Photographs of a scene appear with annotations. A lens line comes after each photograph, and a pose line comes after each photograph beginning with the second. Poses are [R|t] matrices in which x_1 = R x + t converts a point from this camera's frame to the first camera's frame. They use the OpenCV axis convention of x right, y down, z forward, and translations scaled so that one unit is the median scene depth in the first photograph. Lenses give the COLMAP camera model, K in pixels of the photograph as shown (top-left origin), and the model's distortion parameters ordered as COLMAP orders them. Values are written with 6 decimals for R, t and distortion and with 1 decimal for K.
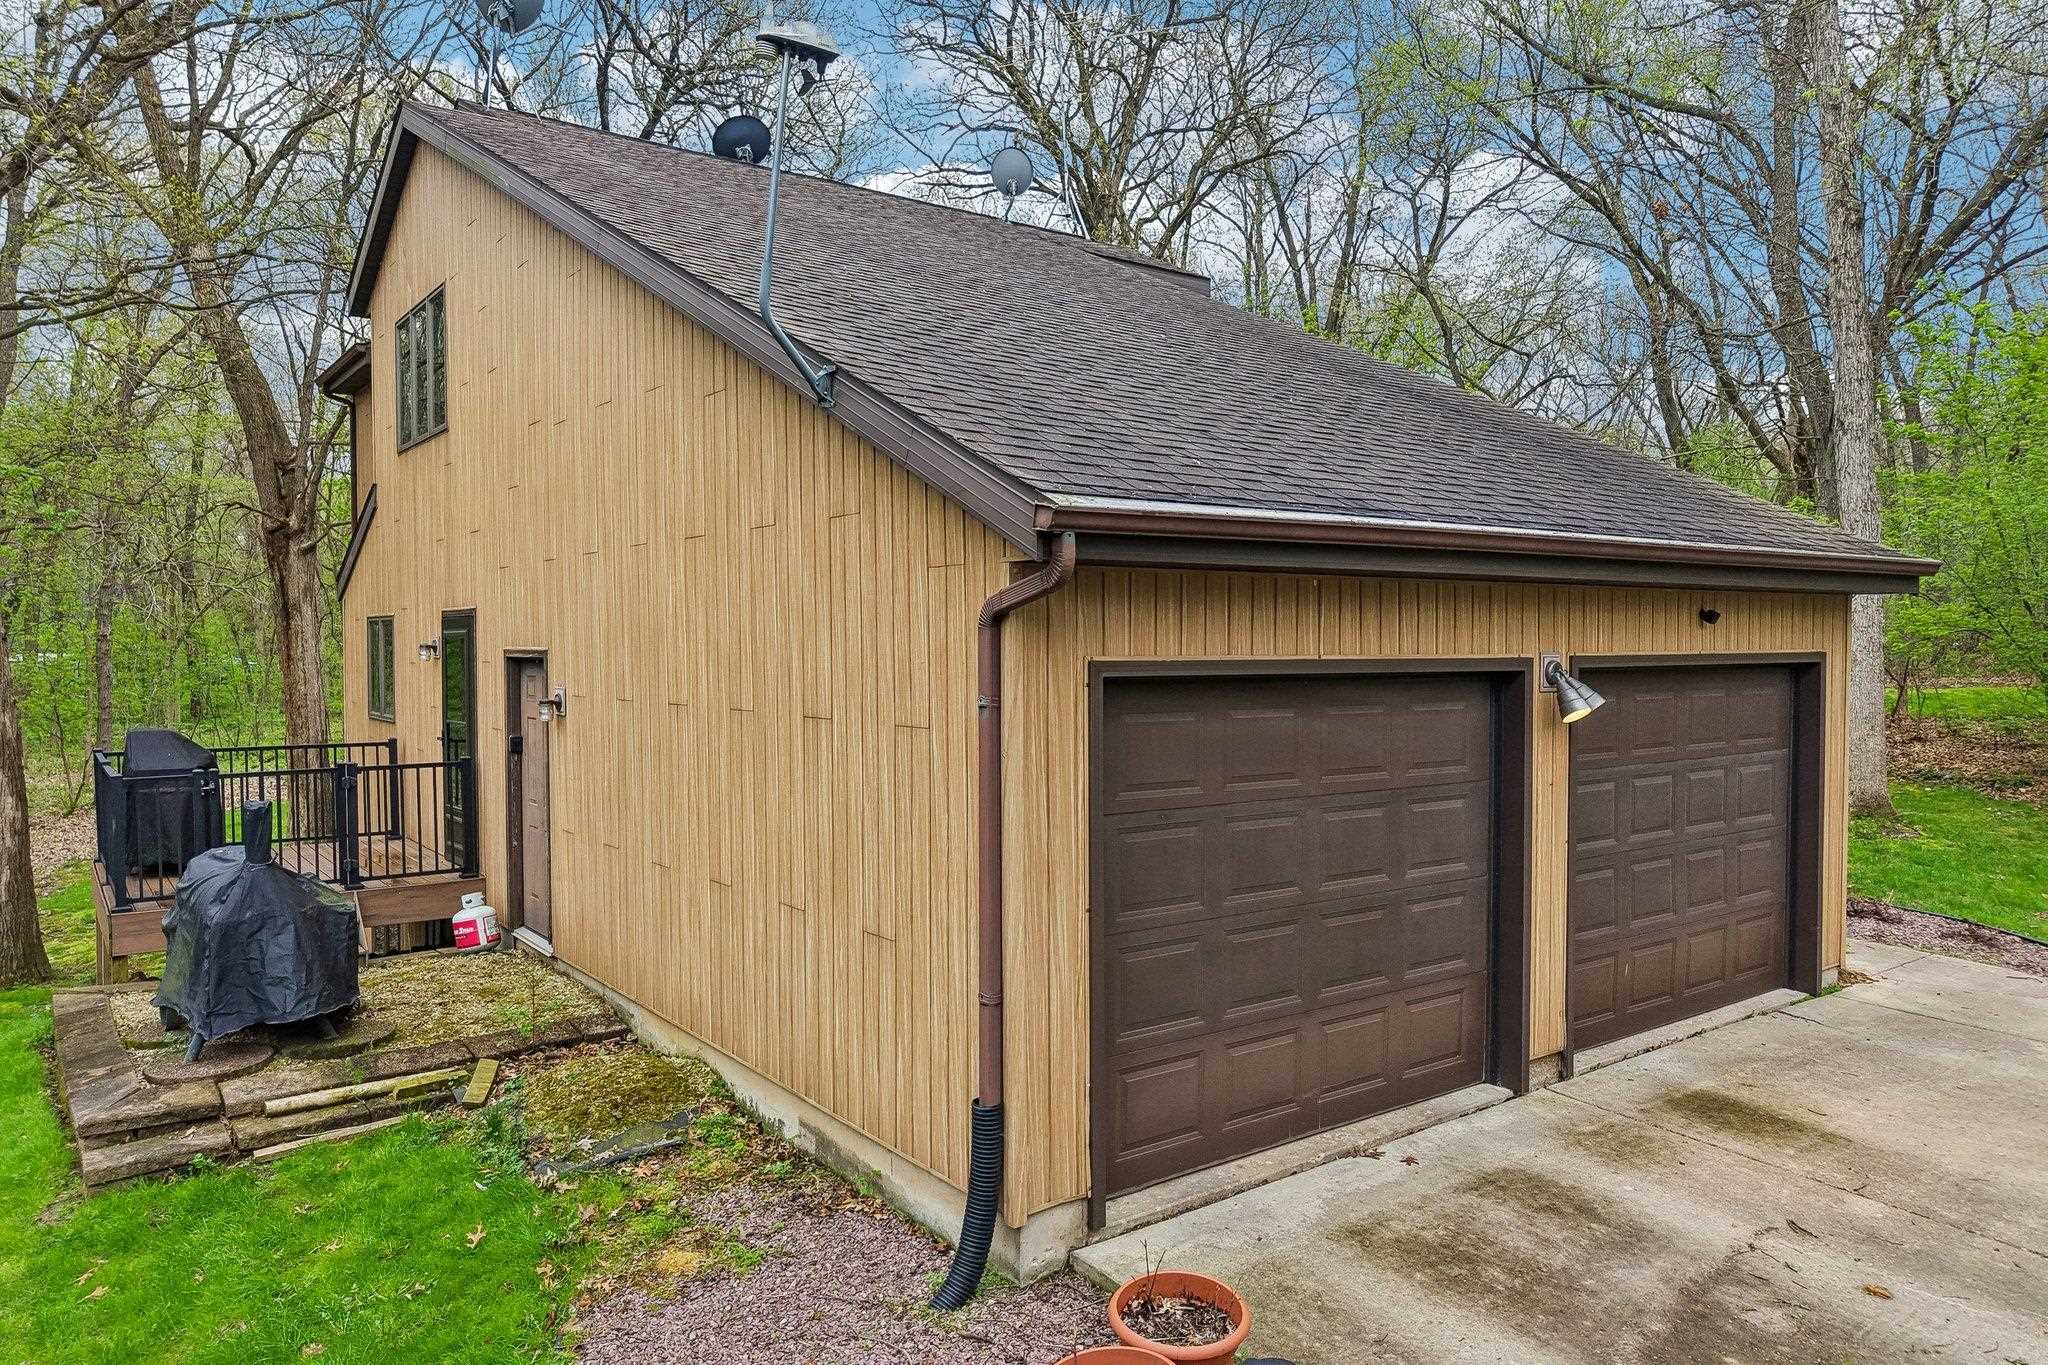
lens RADIAL K [[1384.6, 0, 1024.0], [0, 1384.6, 682.5], [0, 0, 1]] dist [0.102749, -0.061521]
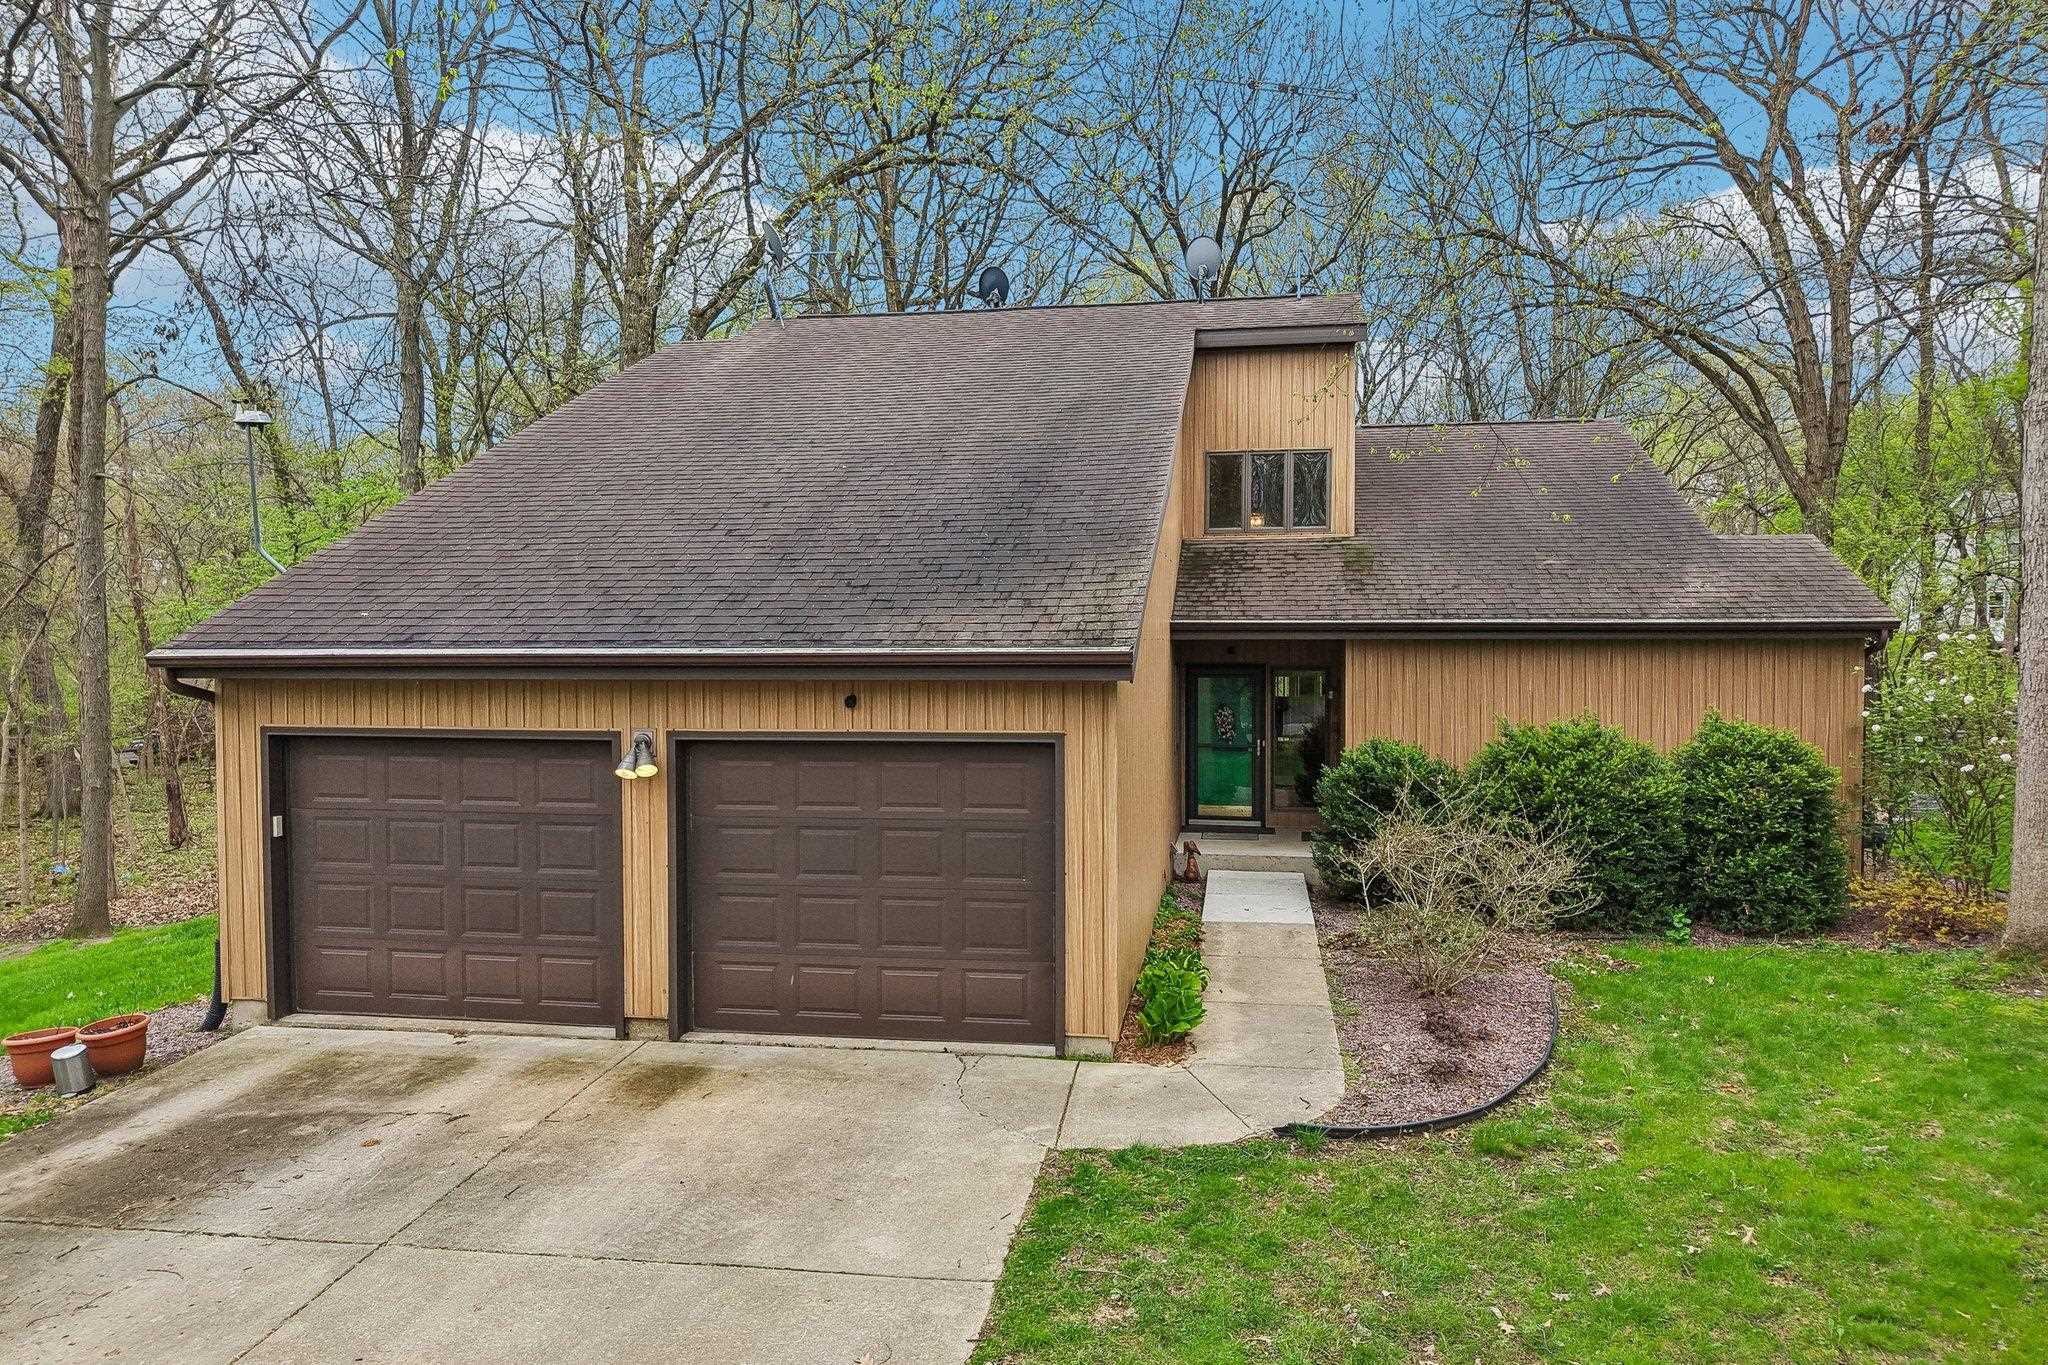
lens RADIAL K [[1384.0, 0, 1024.0], [0, 1384.0, 682.5], [0, 0, 1]] dist [0.003760, 0.000508]
pose [[0.670606, 0.029401, -0.741231, 1.849394], [-0.016745, 0.999560, 0.024497, -0.119800], [0.741625, -0.004016, 0.670803, 0.415303]]
